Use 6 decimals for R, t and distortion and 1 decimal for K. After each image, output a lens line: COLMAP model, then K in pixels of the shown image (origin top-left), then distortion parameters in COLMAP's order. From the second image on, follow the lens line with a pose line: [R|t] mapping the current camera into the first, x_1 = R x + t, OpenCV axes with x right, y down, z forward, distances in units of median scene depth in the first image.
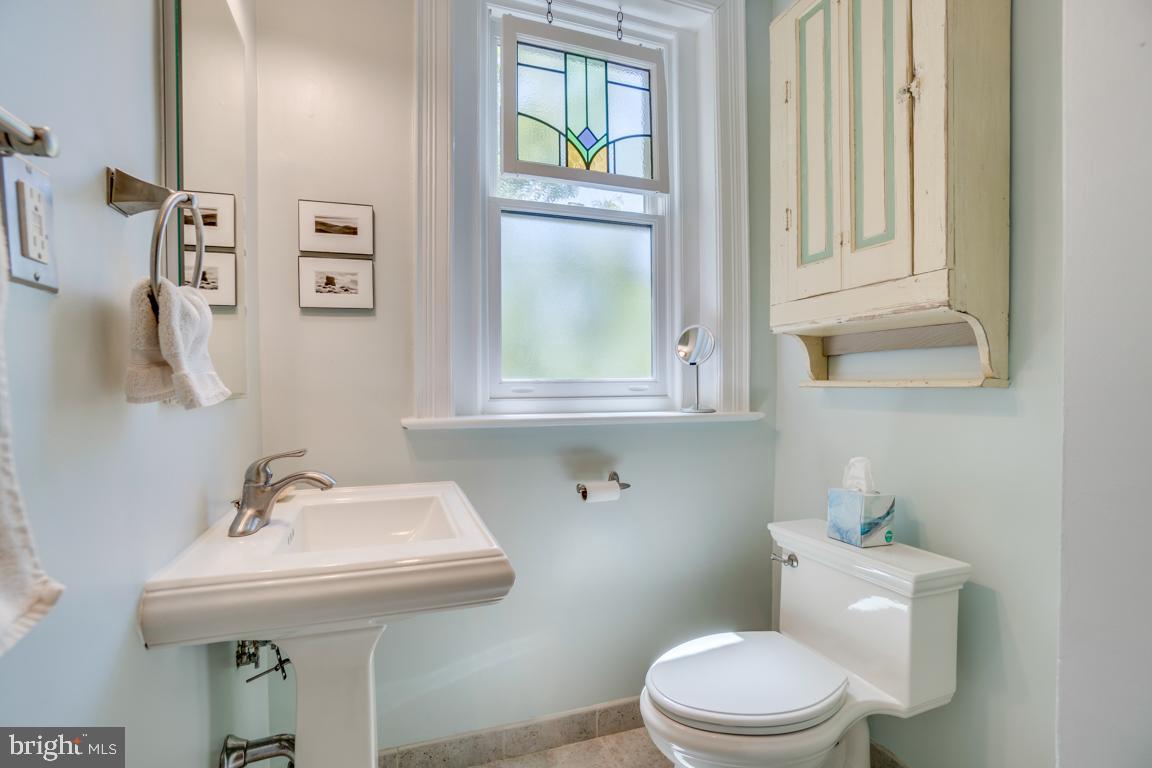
lens RADIAL K [[531.4, 0, 576.0], [0, 531.4, 384.0], [0, 0, 1]] dist [-0.070233, 0.024803]
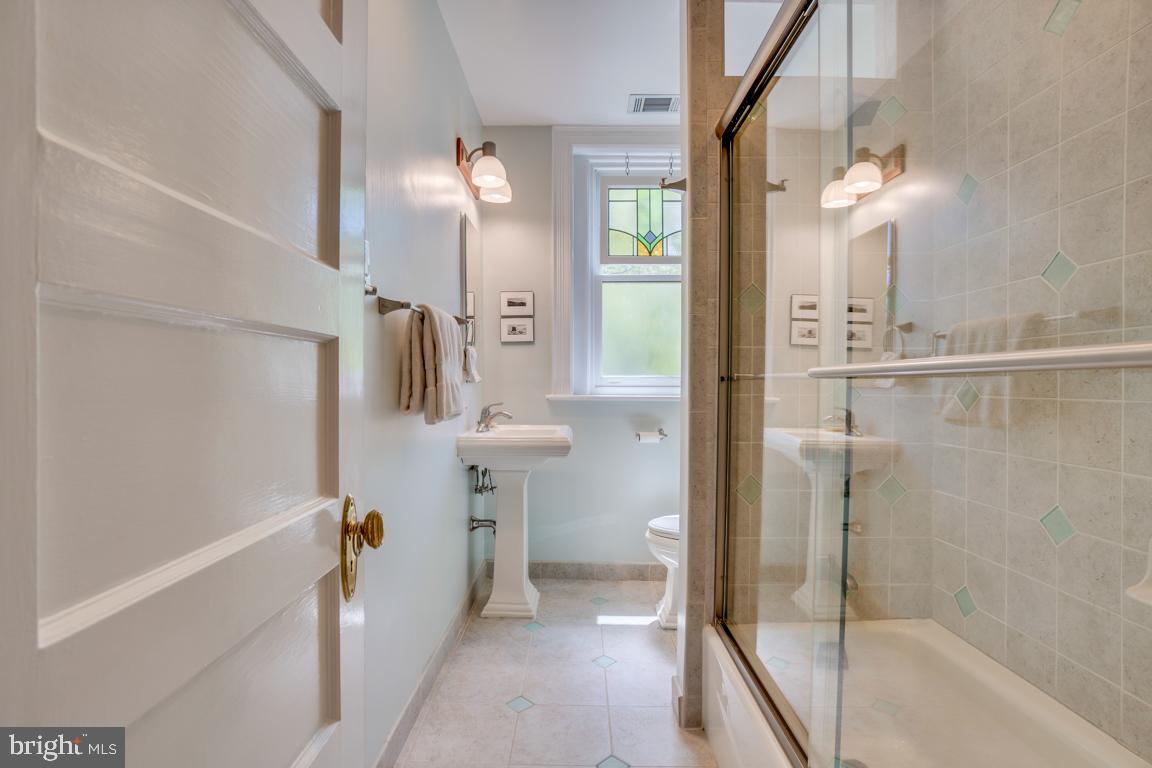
lens RADIAL K [[515.0, 0, 550.4], [0, 515.0, 386.8], [0, 0, 1]] dist [-0.063594, 0.022379]
pose [[0.925874, 0.013304, -0.377598, 0.405367], [-0.009452, 0.999883, 0.012052, 0.009942], [0.377714, -0.007590, 0.925891, -0.778222]]
